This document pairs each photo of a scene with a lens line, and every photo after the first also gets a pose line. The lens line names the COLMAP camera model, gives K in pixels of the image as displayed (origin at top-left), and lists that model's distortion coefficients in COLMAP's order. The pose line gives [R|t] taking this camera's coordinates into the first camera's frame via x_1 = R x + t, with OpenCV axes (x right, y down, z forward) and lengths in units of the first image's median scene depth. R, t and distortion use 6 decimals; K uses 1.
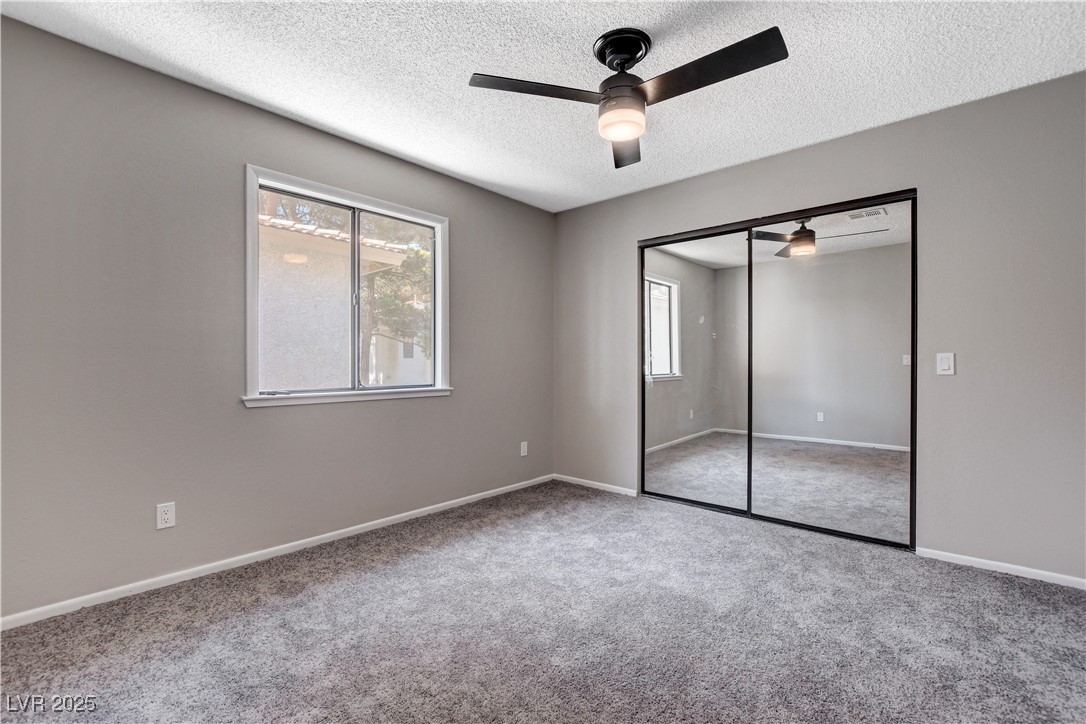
lens RADIAL K [[467.8, 0, 528.8], [0, 467.8, 366.3], [0, 0, 1]] dist [-0.000499, 0.000072]
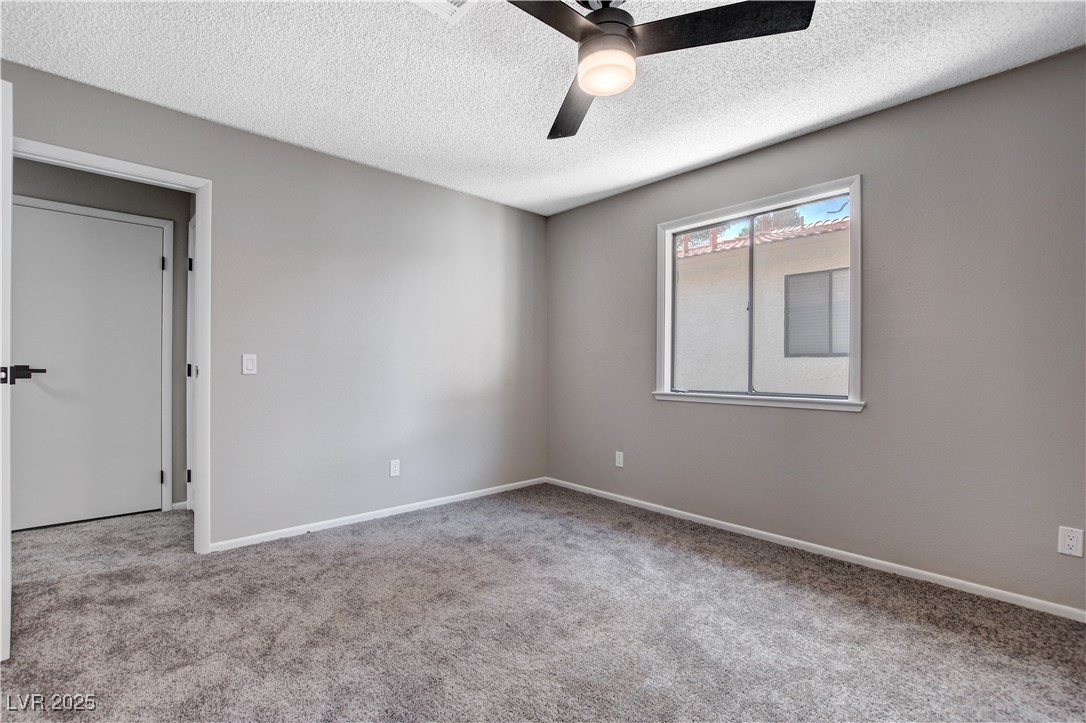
lens RADIAL K [[487.4, 0, 543.0], [0, 487.4, 361.5], [0, 0, 1]] dist [-0.020977, 0.000277]
pose [[-0.082423, -0.000163, -0.996597, 0.697021], [0.002009, 0.999998, -0.000330, -0.020791], [0.996595, -0.002029, -0.082422, 0.620226]]
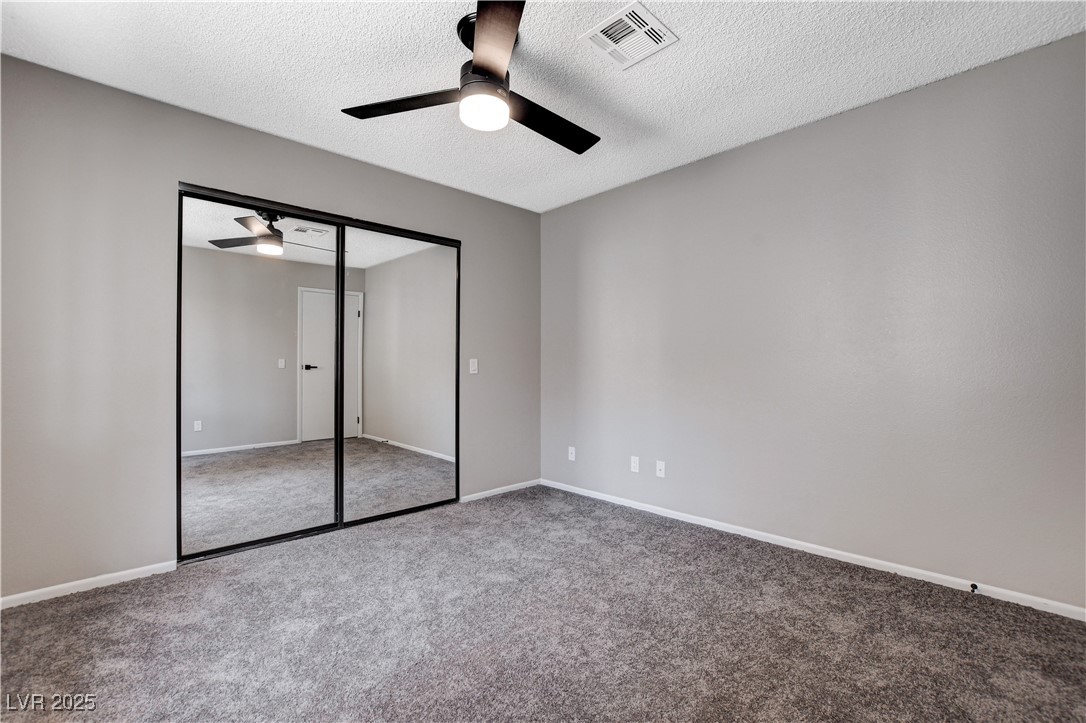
lens RADIAL K [[487.4, 0, 543.0], [0, 487.4, 361.5], [0, 0, 1]] dist [-0.020977, 0.000277]
pose [[0.064411, 0.010170, 0.997872, -0.498858], [0.007291, 0.999917, -0.010662, -0.001988], [-0.997897, 0.007962, 0.064332, 0.536683]]
